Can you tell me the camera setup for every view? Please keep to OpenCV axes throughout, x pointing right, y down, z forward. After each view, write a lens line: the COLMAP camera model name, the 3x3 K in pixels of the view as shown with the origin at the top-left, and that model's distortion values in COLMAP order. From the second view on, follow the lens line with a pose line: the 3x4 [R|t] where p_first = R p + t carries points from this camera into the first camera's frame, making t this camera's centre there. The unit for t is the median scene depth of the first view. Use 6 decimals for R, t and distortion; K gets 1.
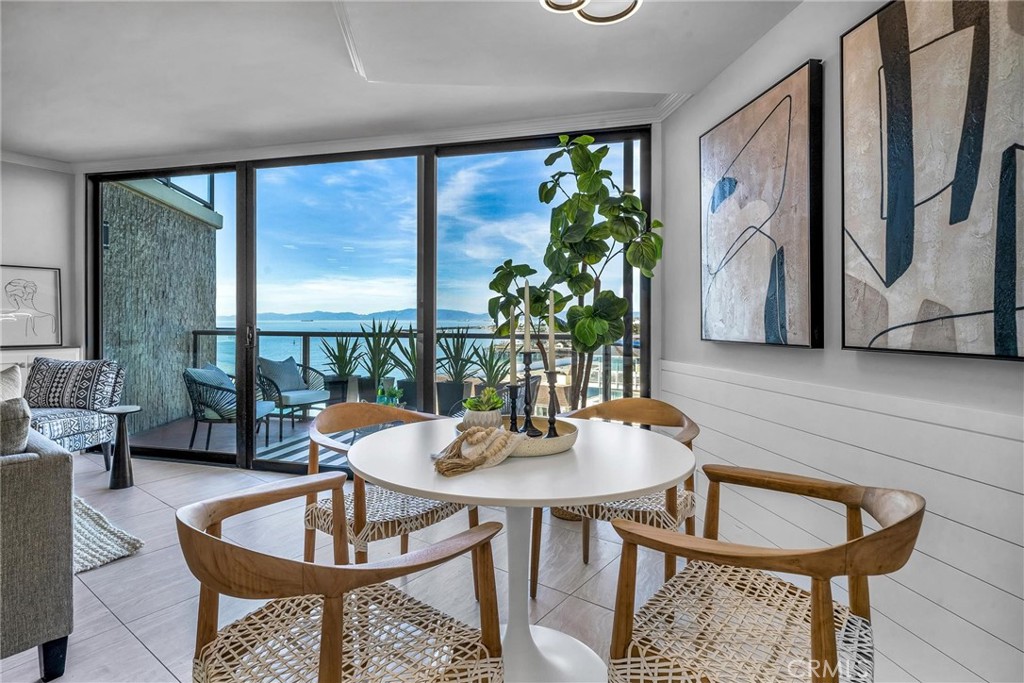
lens RADIAL K [[547.5, 0, 479.6], [0, 547.5, 318.9], [0, 0, 1]] dist [0.037463, -0.000141]
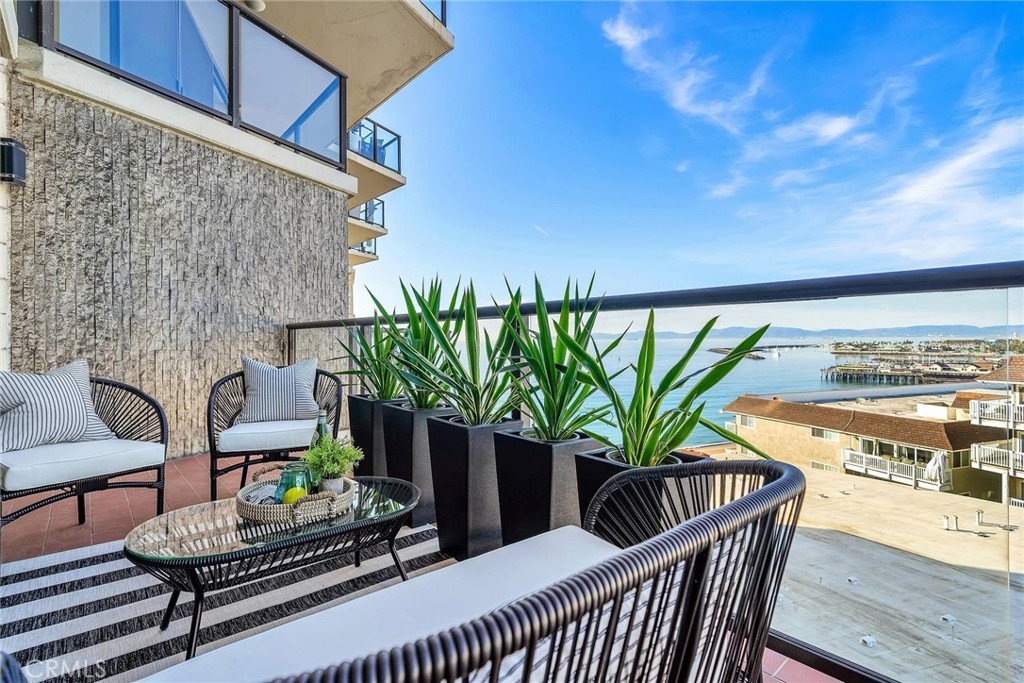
lens RADIAL K [[492.8, 0, 503.1], [0, 492.8, 339.7], [0, 0, 1]] dist [0.008161, 0.002480]
pose [[0.841679, -0.008464, -0.539912, 0.097181], [0.010767, 0.999941, 0.001109, 0.051659], [0.539871, -0.006747, 0.841721, 0.680422]]
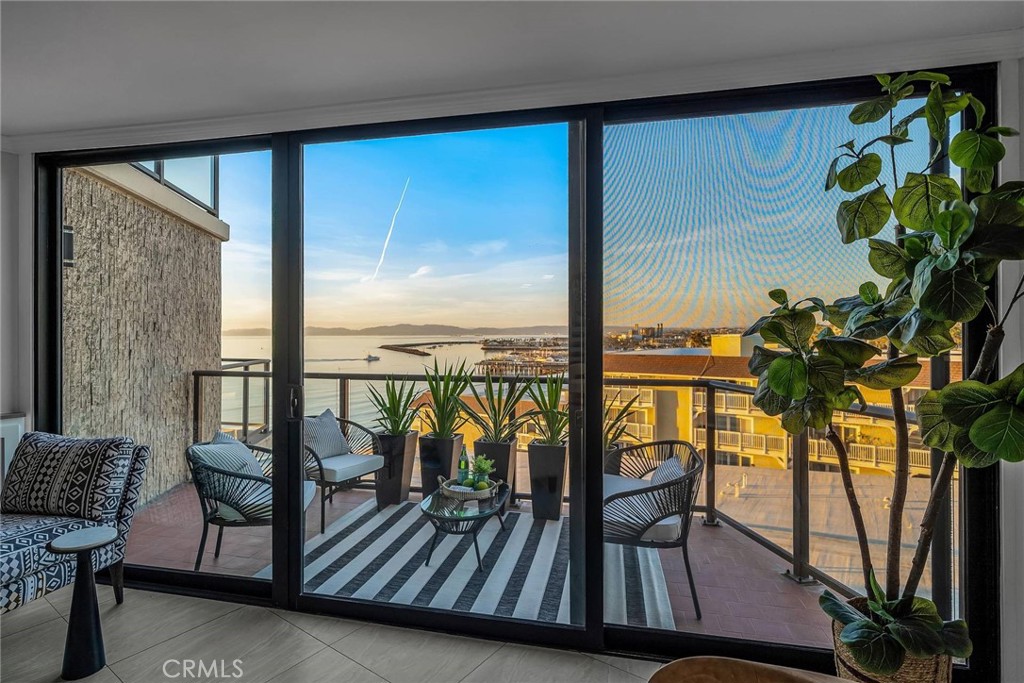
lens RADIAL K [[520.7, 0, 494.6], [0, 520.7, 330.1], [0, 0, 1]] dist [0.026226, 0.000732]
pose [[0.998184, -0.002509, 0.060187, -0.157274], [0.002764, 0.999988, -0.004146, -0.036272], [-0.060176, 0.004305, 0.998178, 0.266277]]
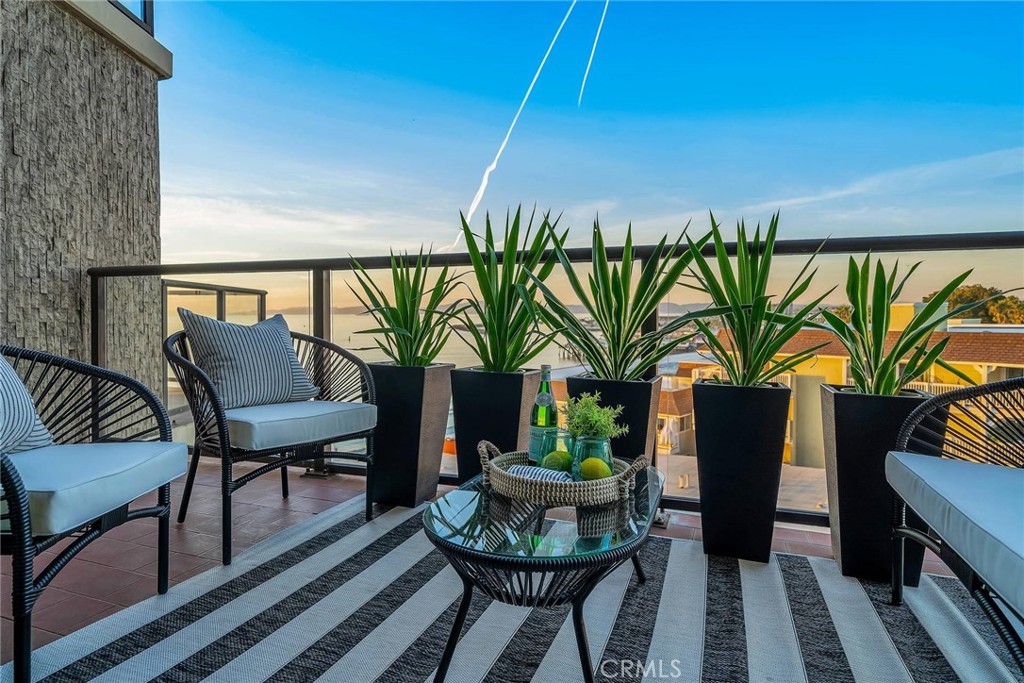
lens RADIAL K [[610.7, 0, 492.2], [0, 610.7, 320.8], [0, 0, 1]] dist [0.041211, -0.007720]
pose [[0.995465, -0.002800, -0.095083, -0.153097], [0.004090, 0.999902, 0.013370, 0.068831], [0.095036, -0.013698, 0.995380, 0.587442]]
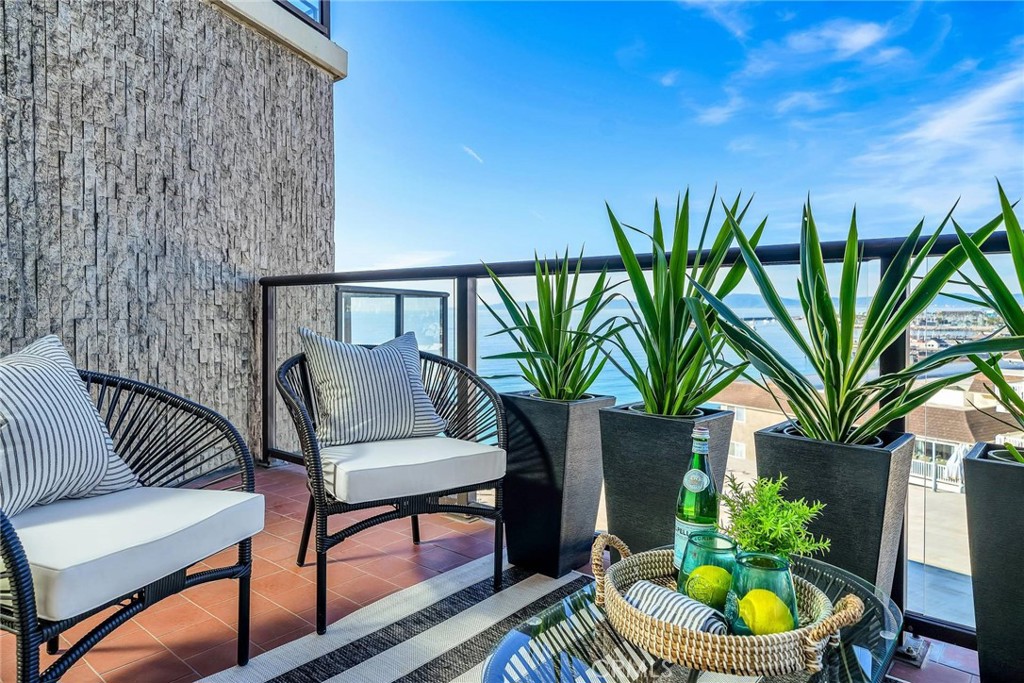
lens RADIAL K [[664.0, 0, 500.9], [0, 664.0, 317.9], [0, 0, 1]] dist [0.018207, 0.000387]
pose [[0.913148, -0.000952, -0.407627, -0.127307], [0.008037, 0.999845, 0.015668, 0.054877], [0.407549, -0.017583, 0.913014, 0.656325]]
